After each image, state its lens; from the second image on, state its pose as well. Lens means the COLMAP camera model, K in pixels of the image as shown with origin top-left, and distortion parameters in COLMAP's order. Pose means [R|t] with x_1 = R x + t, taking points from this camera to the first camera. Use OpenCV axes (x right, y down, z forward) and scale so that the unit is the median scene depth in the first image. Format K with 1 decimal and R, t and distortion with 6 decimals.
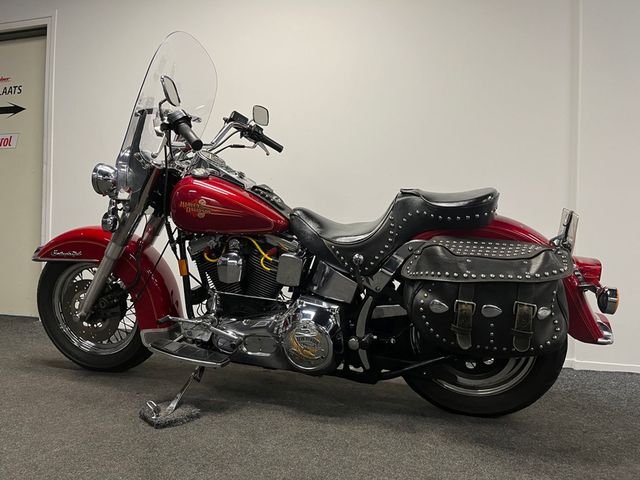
lens RADIAL K [[487.8, 0, 320.7], [0, 487.8, 236.9], [0, 0, 1]] dist [0.050965, -0.052642]
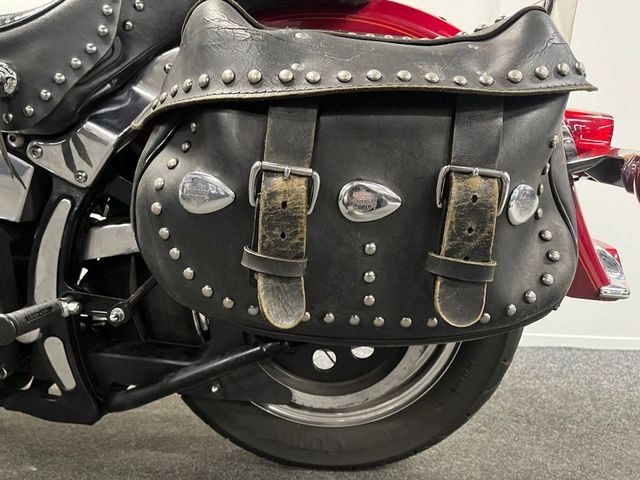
lens RADIAL K [[487.8, 0, 322.2], [0, 487.8, 238.8], [0, 0, 1]] dist [0.050965, -0.052642]
pose [[0.974506, -0.004923, 0.224307, 0.200998], [-0.006130, 0.998802, 0.048556, 0.128436], [-0.224277, -0.048693, 0.973308, 0.568714]]
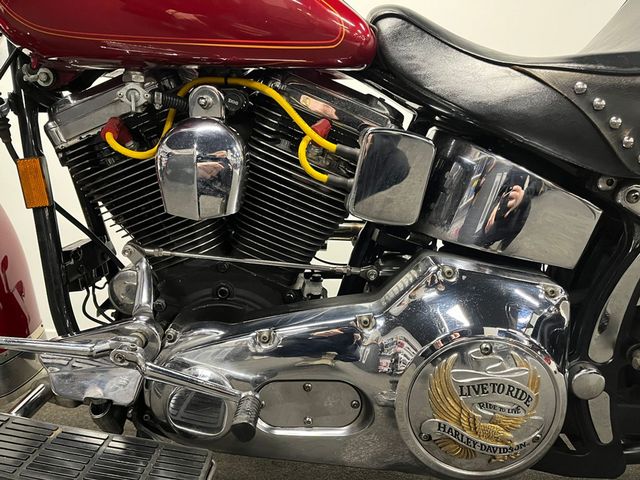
lens RADIAL K [[487.8, 0, 316.4], [0, 487.8, 241.0], [0, 0, 1]] dist [0.050965, -0.052642]
pose [[0.967184, -0.025227, 0.252821, -0.201869], [0.008177, 0.997634, 0.068264, 0.089585], [-0.253945, -0.063956, 0.965102, 0.697473]]
